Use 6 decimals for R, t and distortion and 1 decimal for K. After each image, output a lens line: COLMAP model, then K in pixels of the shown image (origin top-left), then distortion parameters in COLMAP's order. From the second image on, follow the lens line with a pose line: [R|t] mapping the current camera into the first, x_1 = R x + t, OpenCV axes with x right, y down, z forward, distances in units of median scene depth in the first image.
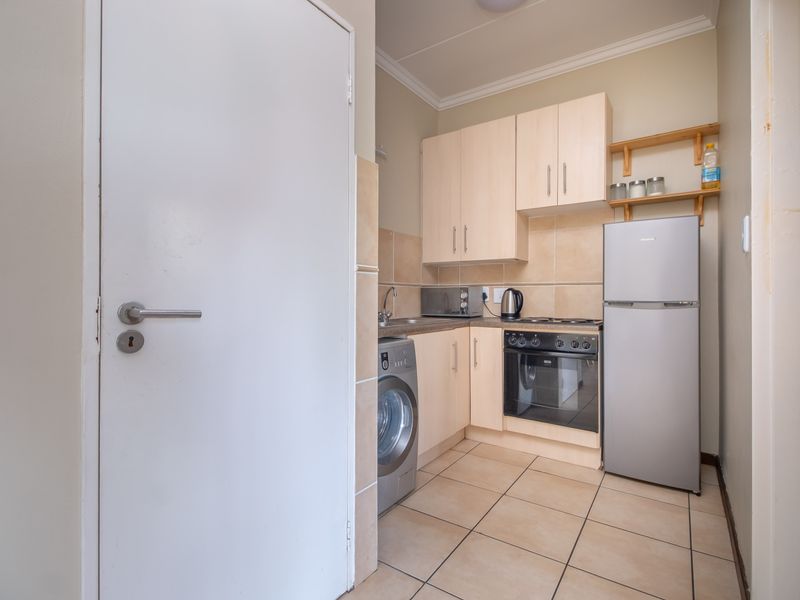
lens RADIAL K [[396.2, 0, 403.5], [0, 396.2, 292.5], [0, 0, 1]] dist [0.018241, -0.011435]
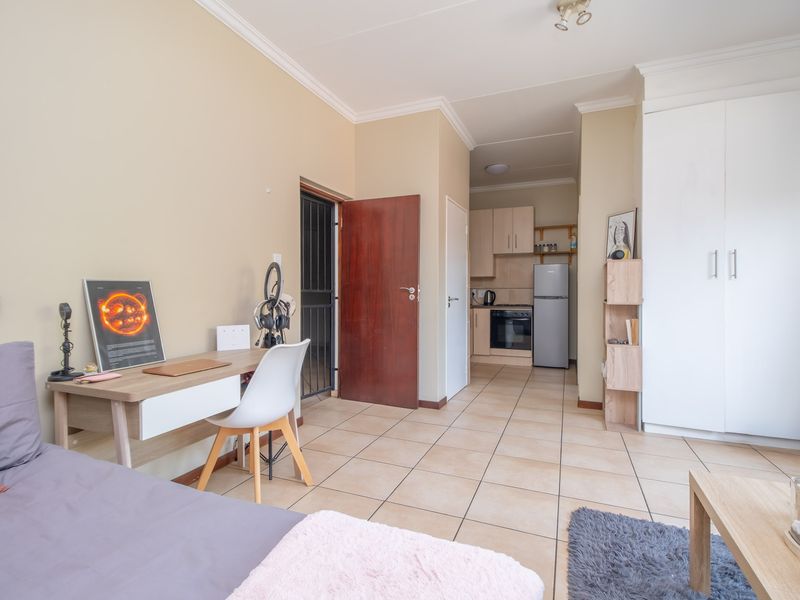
lens RADIAL K [[396.2, 0, 397.1], [0, 396.2, 296.0], [0, 0, 1]] dist [0.018241, -0.011435]
pose [[0.980792, -0.003133, 0.195032, -0.688946], [-0.000023, 0.999869, 0.016179, -0.017317], [-0.195057, -0.015873, 0.980663, -1.062205]]
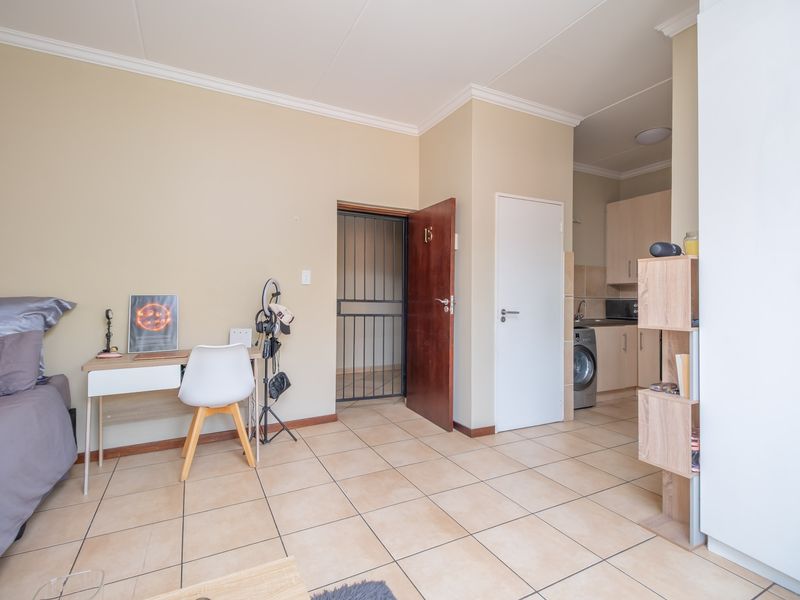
lens RADIAL K [[396.2, 0, 399.9], [0, 396.2, 293.8], [0, 0, 1]] dist [0.018241, -0.011435]
pose [[0.884773, 0.000364, -0.466022, 0.072100], [-0.002150, 0.999992, -0.003300, -0.035031], [0.466017, 0.003921, 0.884767, -0.923224]]
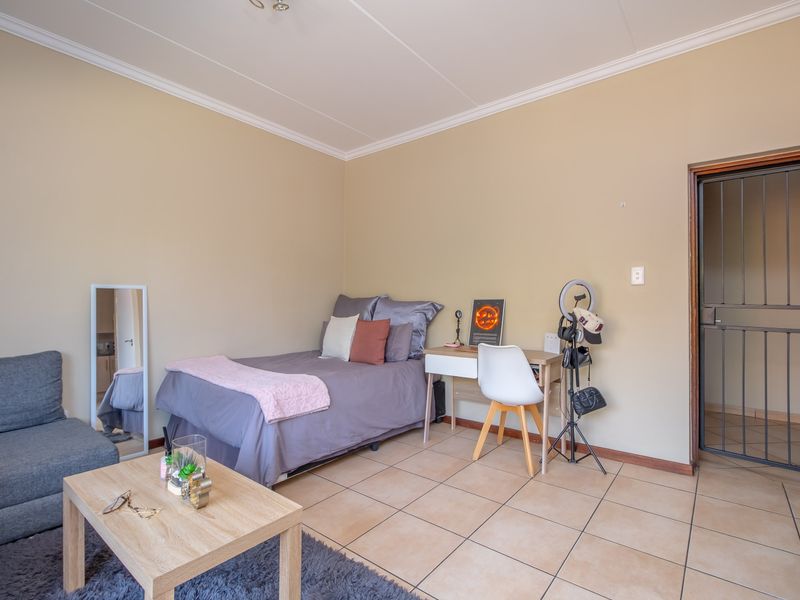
lens RADIAL K [[396.2, 0, 394.8], [0, 396.2, 295.6], [0, 0, 1]] dist [0.018241, -0.011435]
pose [[-0.082673, -0.015591, -0.996455, 0.274386], [0.001709, 0.999874, -0.015786, -0.025761], [0.996575, -0.003008, -0.082636, -0.465445]]
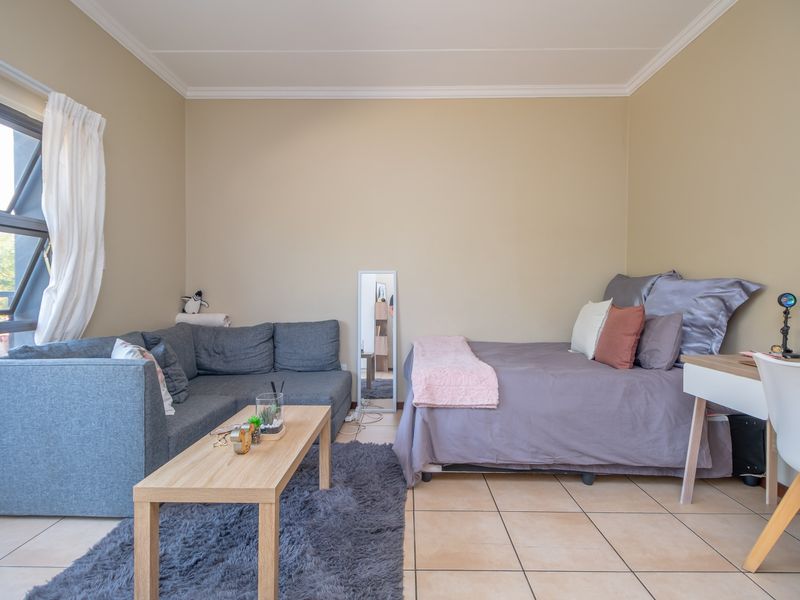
lens RADIAL K [[396.2, 0, 401.3], [0, 396.2, 291.9], [0, 0, 1]] dist [0.018241, -0.011435]
pose [[-0.828974, 0.003103, -0.559278, -0.073619], [0.001891, 0.999994, 0.002745, -0.003106], [0.559284, 0.001218, -0.828976, -0.151214]]
